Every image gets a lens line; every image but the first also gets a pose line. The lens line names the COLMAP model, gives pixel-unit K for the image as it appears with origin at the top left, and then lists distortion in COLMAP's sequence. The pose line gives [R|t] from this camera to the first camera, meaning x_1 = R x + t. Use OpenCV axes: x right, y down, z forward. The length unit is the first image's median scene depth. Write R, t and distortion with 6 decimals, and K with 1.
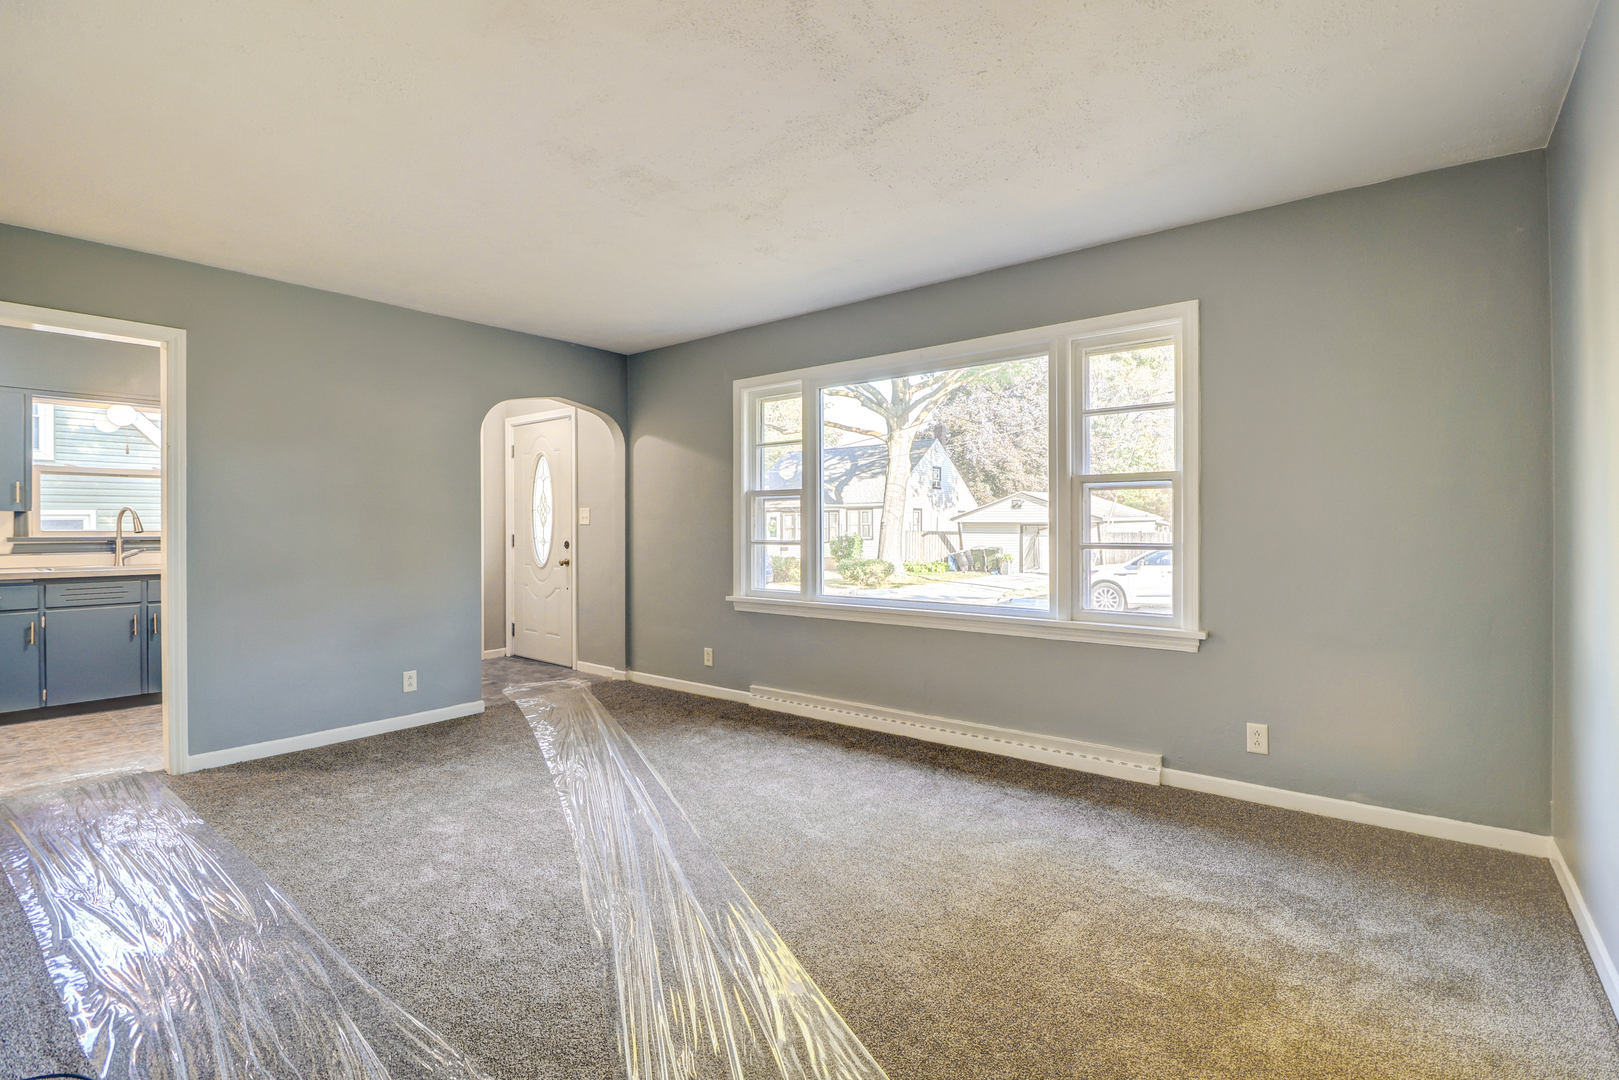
lens RADIAL K [[725.0, 0, 898.7], [0, 725.0, 531.4], [0, 0, 1]] dist [-0.000082, -0.015692]
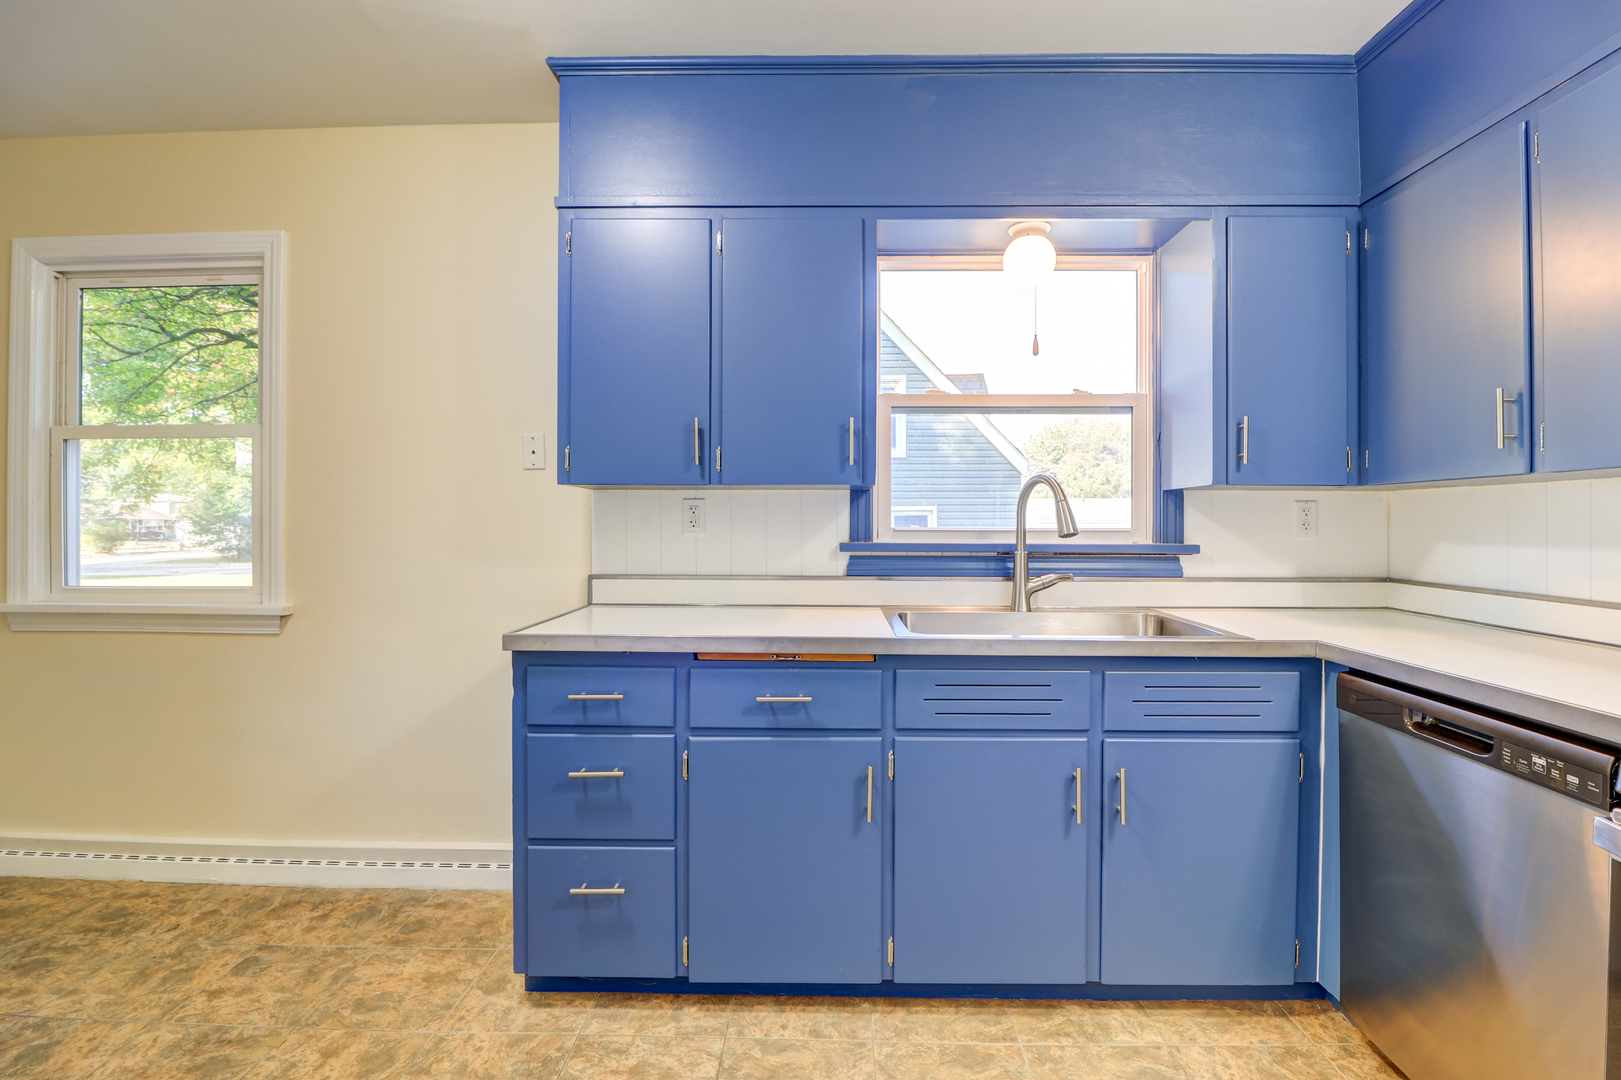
lens RADIAL K [[745.3, 0, 814.0], [0, 745.3, 527.6], [0, 0, 1]] dist [0.000526, -0.010375]
pose [[0.540090, 0.003661, -0.841600, -0.851743], [-0.008927, 0.999959, -0.001379, -0.000902], [0.841560, 0.008258, 0.540100, 0.700112]]
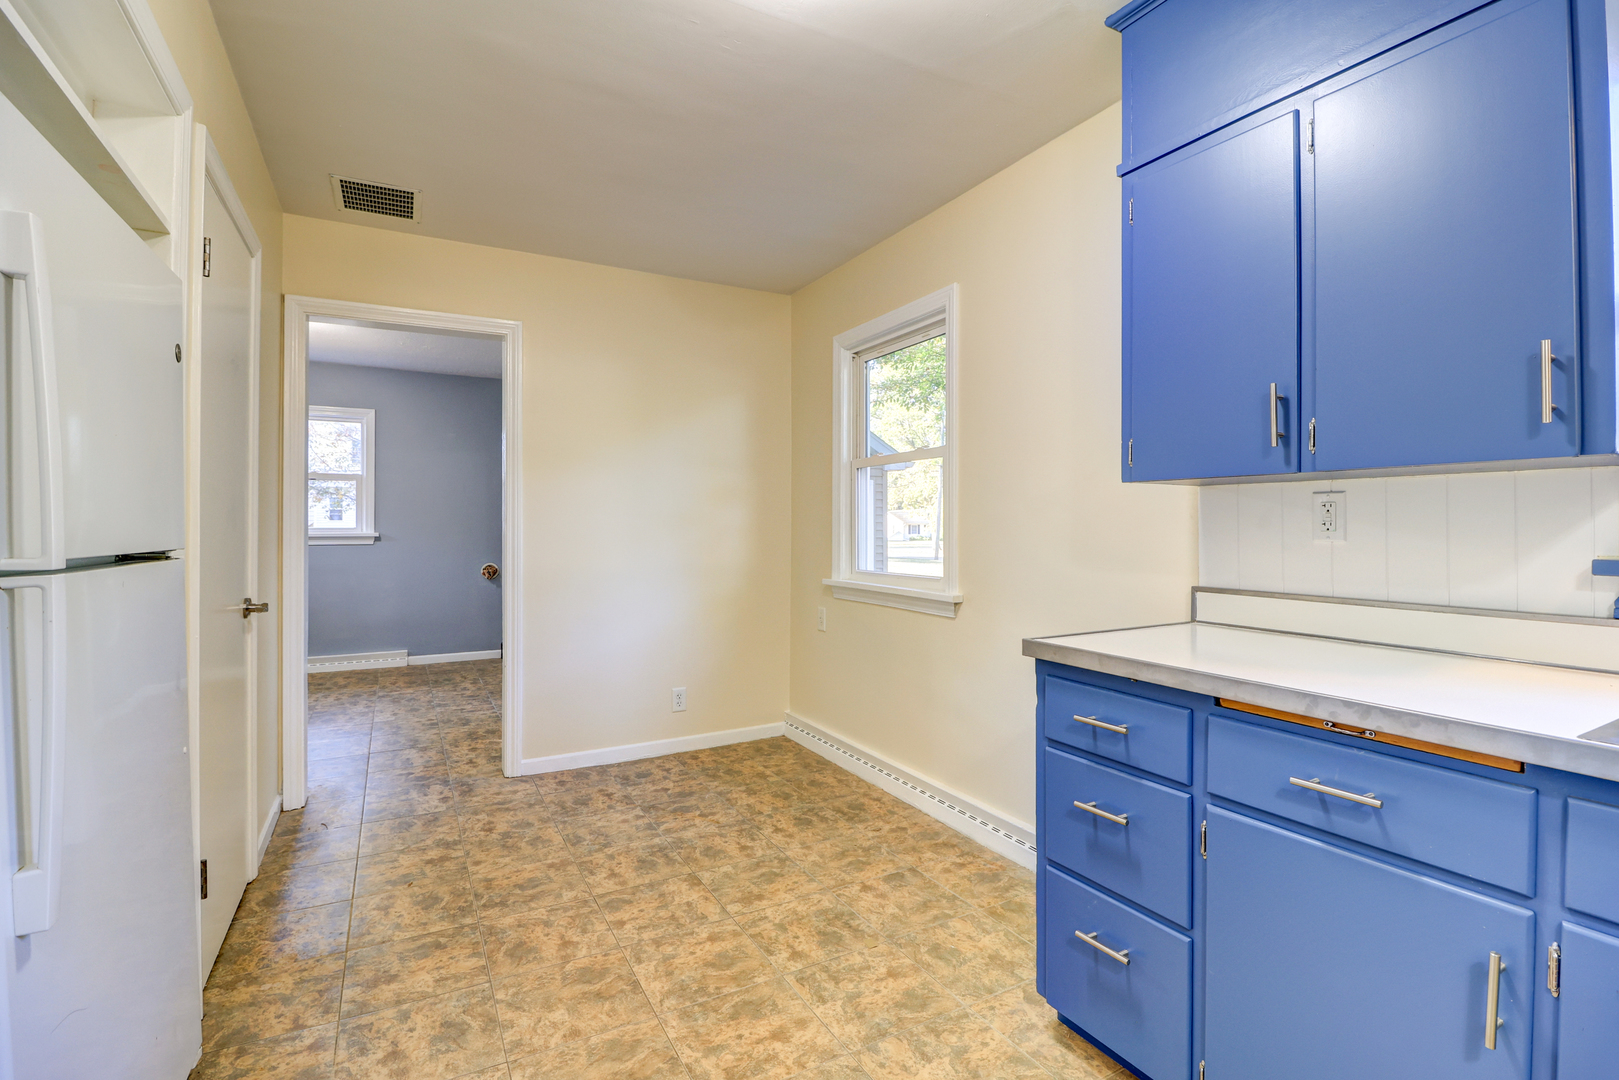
lens RADIAL K [[744.4, 0, 813.0], [0, 744.4, 527.6], [0, 0, 1]] dist [0.000526, -0.010375]
pose [[-0.446670, -0.000948, -0.894698, -0.877571], [-0.011552, 0.999922, 0.004707, -0.001849], [0.894624, 0.012438, -0.446646, 0.848887]]
